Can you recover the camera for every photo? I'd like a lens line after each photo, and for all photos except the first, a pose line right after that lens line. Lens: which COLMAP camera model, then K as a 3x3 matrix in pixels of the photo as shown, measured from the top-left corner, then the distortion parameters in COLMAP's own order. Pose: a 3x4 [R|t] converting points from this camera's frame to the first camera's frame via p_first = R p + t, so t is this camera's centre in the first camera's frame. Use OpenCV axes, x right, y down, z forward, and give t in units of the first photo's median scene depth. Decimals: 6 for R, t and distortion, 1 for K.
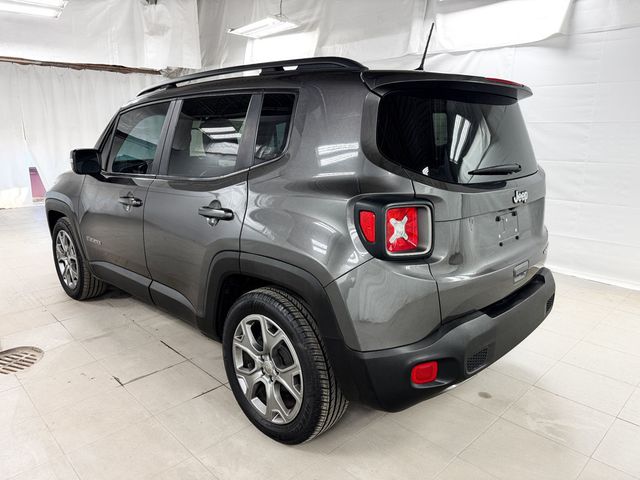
lens RADIAL K [[458.2, 0, 318.3], [0, 458.2, 242.9], [0, 0, 1]] dist [0.012976, -0.018559]
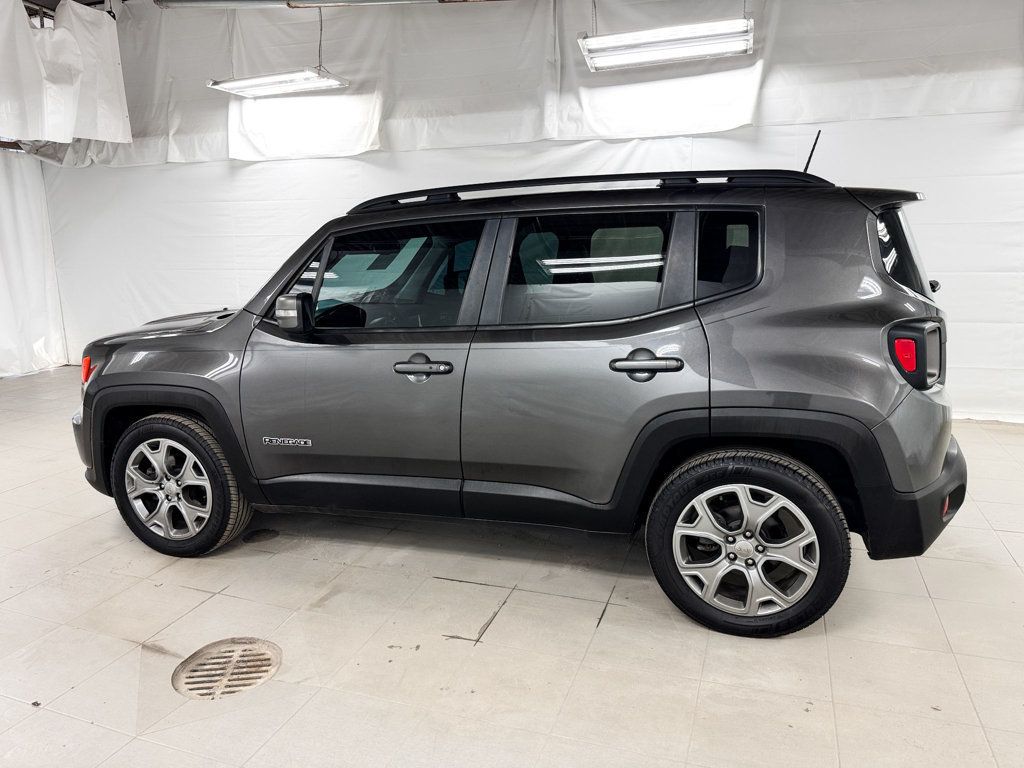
lens RADIAL K [[733.1, 0, 506.9], [0, 733.1, 380.9], [0, 0, 1]] dist [0.012976, -0.018559]
pose [[0.898155, -0.109981, 0.425702, -0.430141], [0.127930, 0.991688, -0.013706, -0.023611], [-0.420657, 0.066771, 0.904759, -0.002661]]
